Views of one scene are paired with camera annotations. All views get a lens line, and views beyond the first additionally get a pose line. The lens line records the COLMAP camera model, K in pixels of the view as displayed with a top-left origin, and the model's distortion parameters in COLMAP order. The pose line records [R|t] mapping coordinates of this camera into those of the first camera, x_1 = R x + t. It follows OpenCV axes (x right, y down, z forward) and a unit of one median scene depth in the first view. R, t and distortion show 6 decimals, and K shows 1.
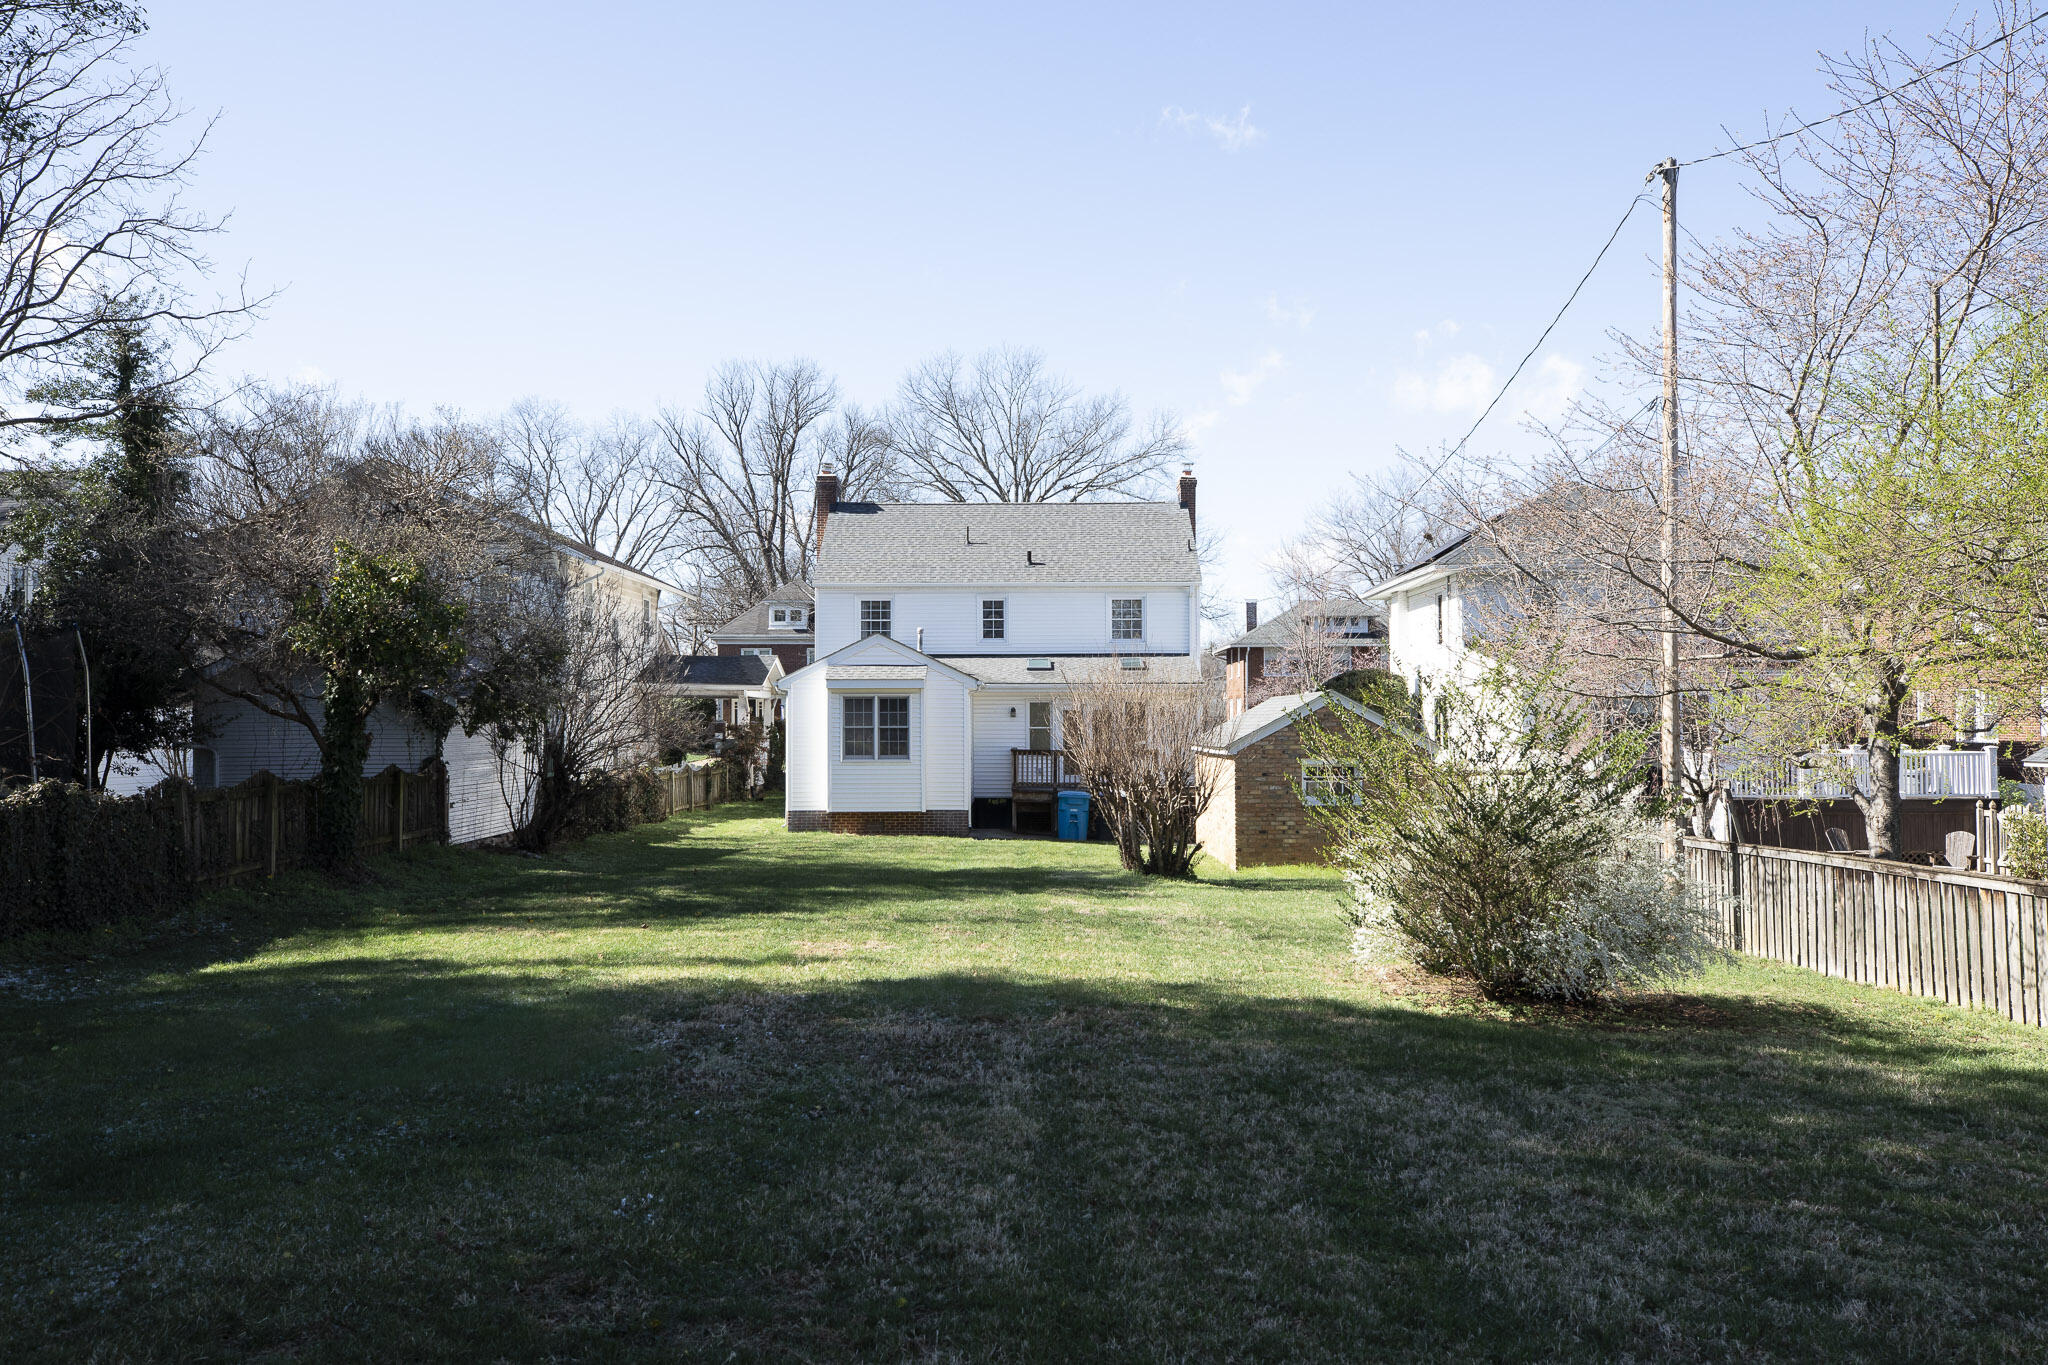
lens RADIAL K [[1622.3, 0, 1011.1], [0, 1622.3, 684.7], [0, 0, 1]] dist [0.017783, 0.010706]
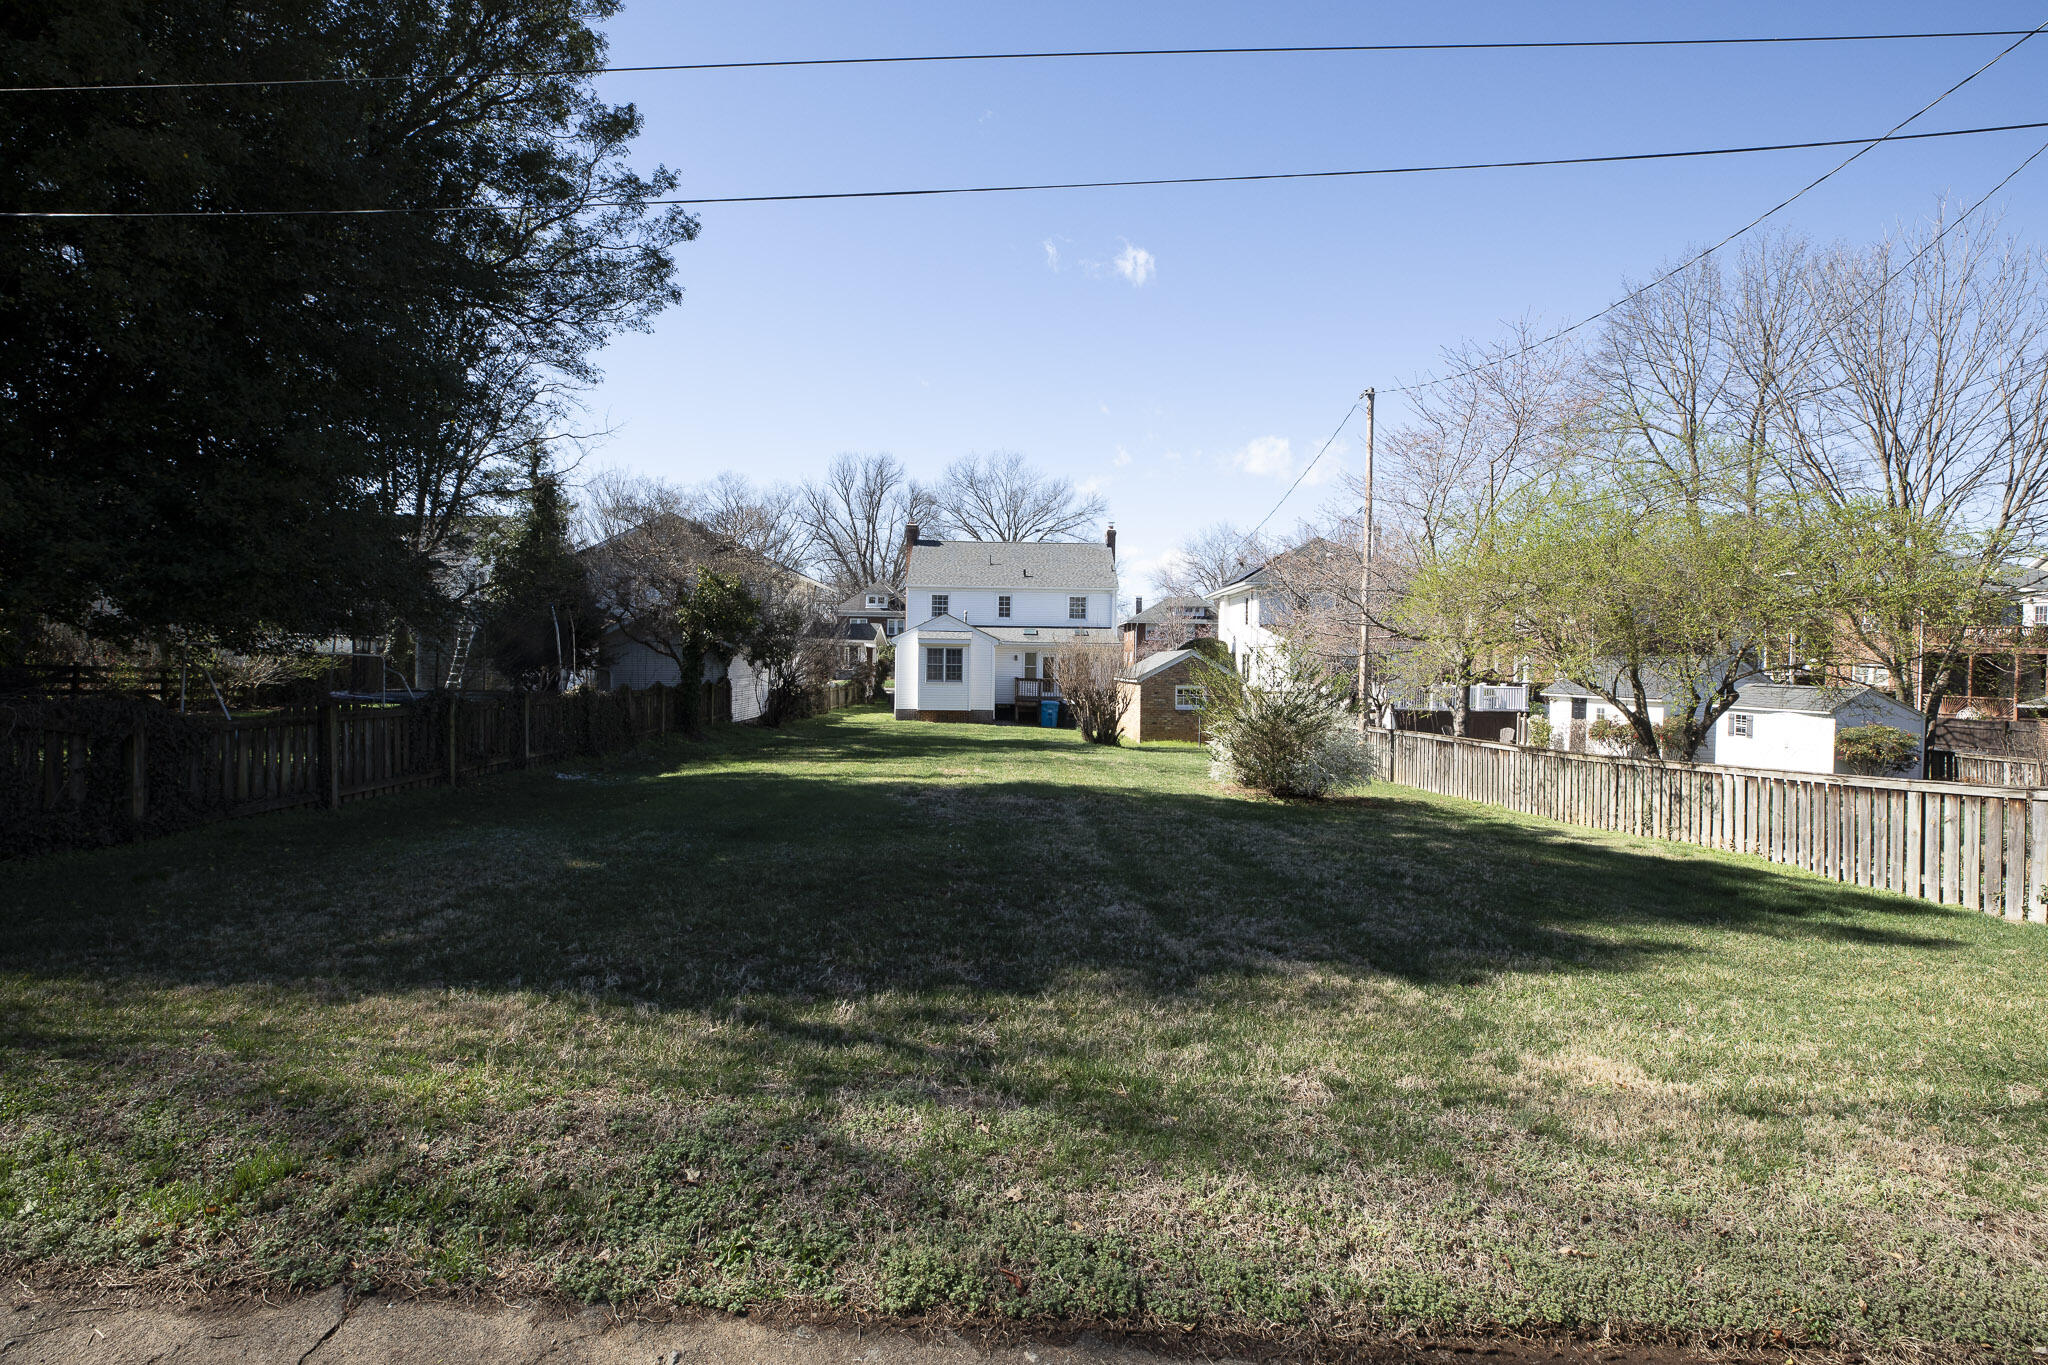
lens RADIAL K [[935.2, 0, 1020.7], [0, 935.2, 680.9], [0, 0, 1]] dist [-0.039052, 0.007517]
pose [[0.999508, 0.017243, 0.026188, -0.023830], [-0.018329, 0.998957, 0.041815, -0.001459], [-0.025440, -0.042275, 0.998782, -0.067834]]
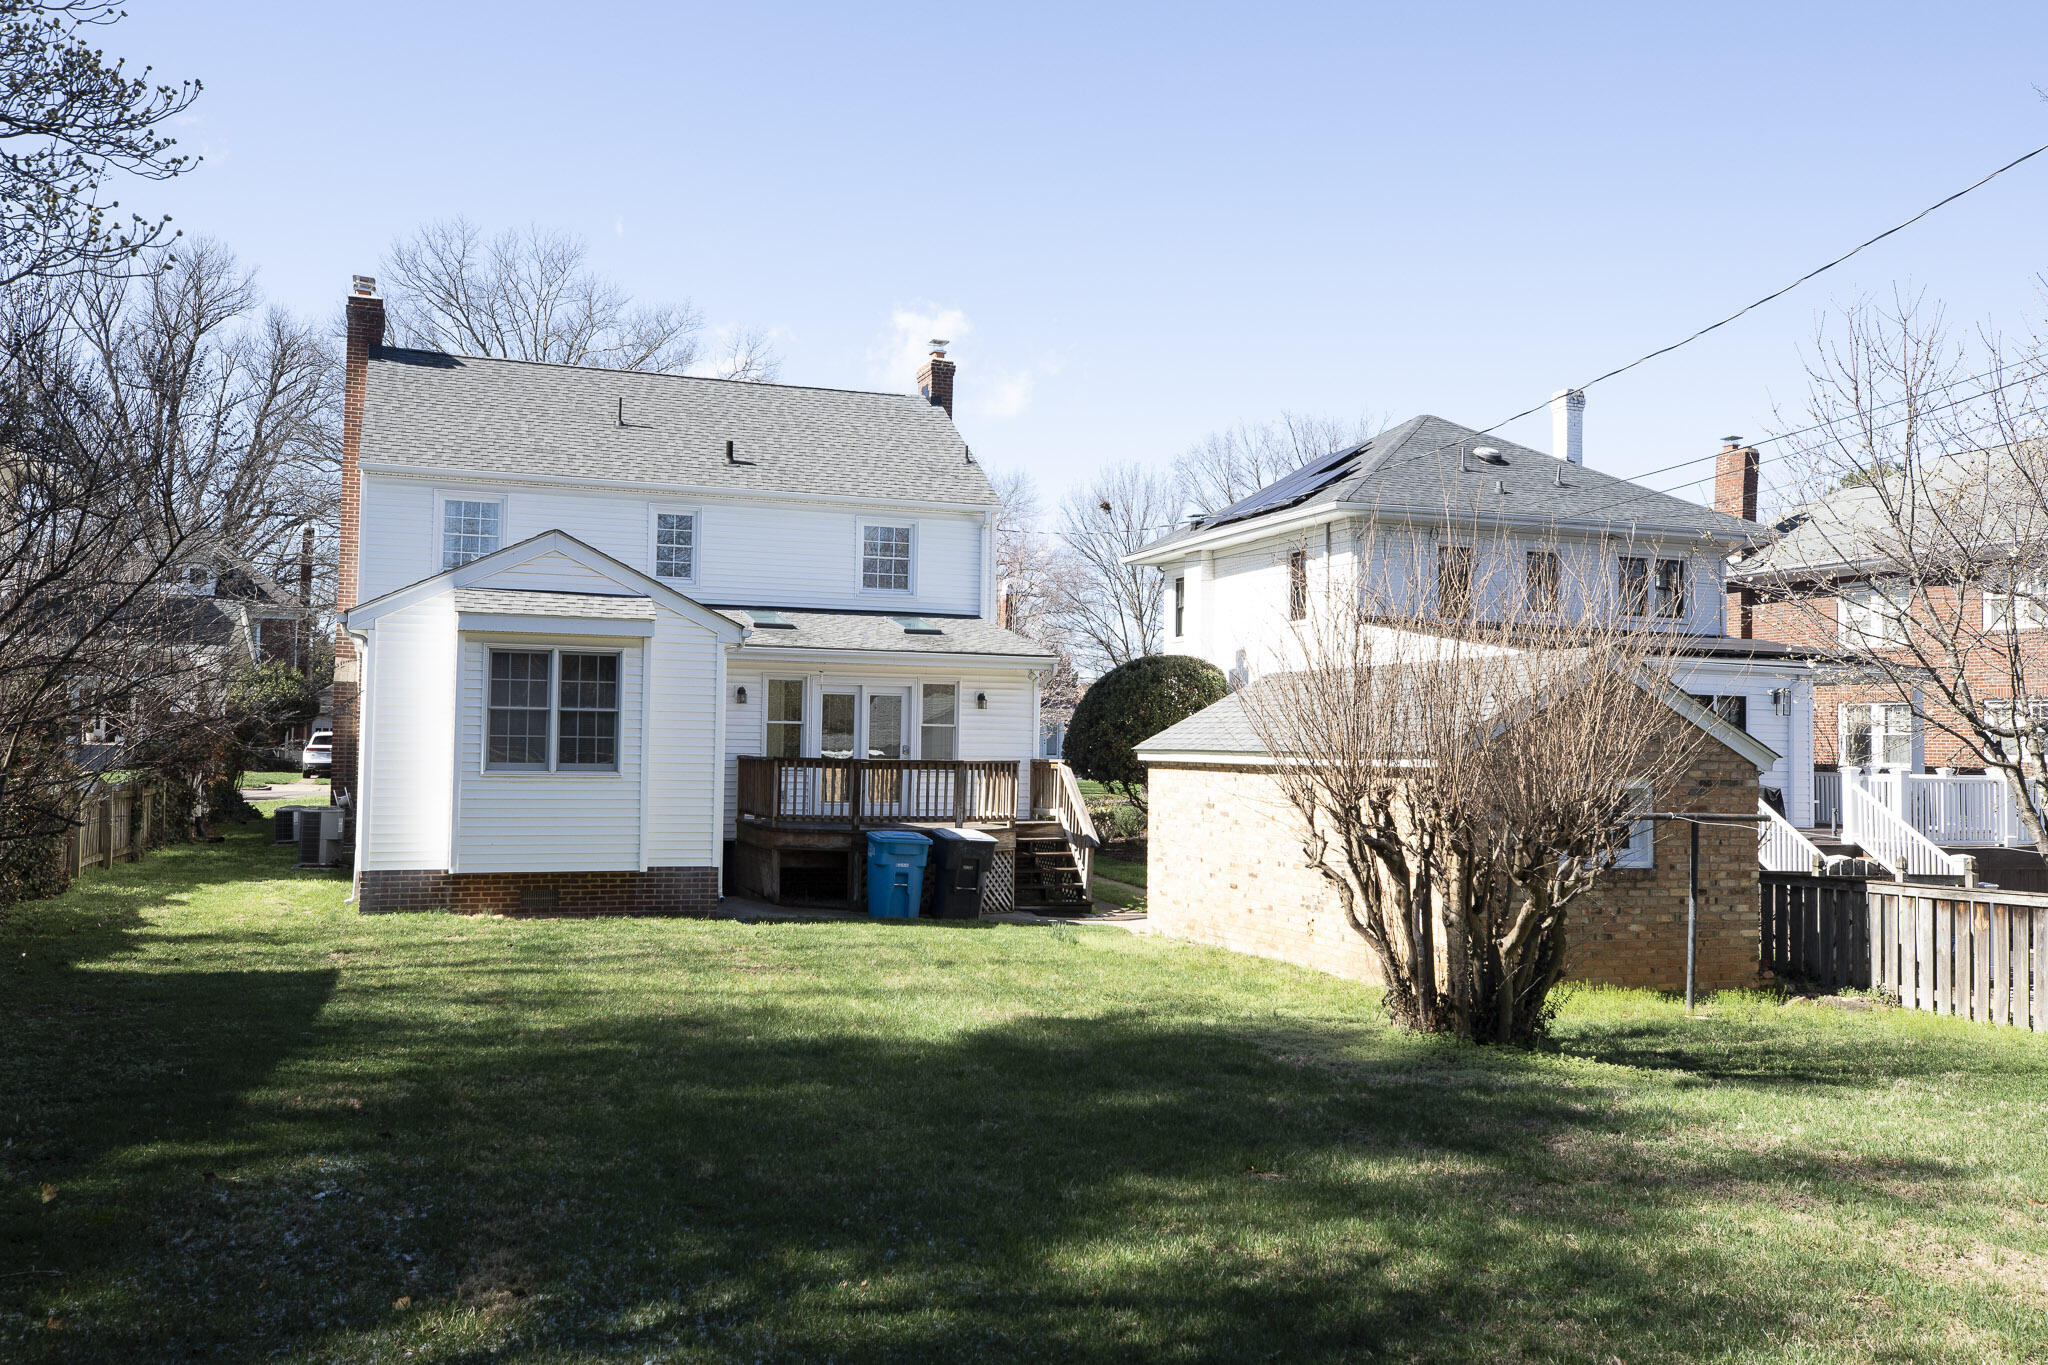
lens RADIAL K [[1795.5, 0, 1039.7], [0, 1795.5, 683.8], [0, 0, 1]] dist [0.097229, 0.005575]
pose [[0.949390, 0.030489, 0.312616, -0.116358], [-0.027707, 0.999527, -0.013339, 0.021458], [-0.312875, 0.004002, 0.949786, 0.397627]]
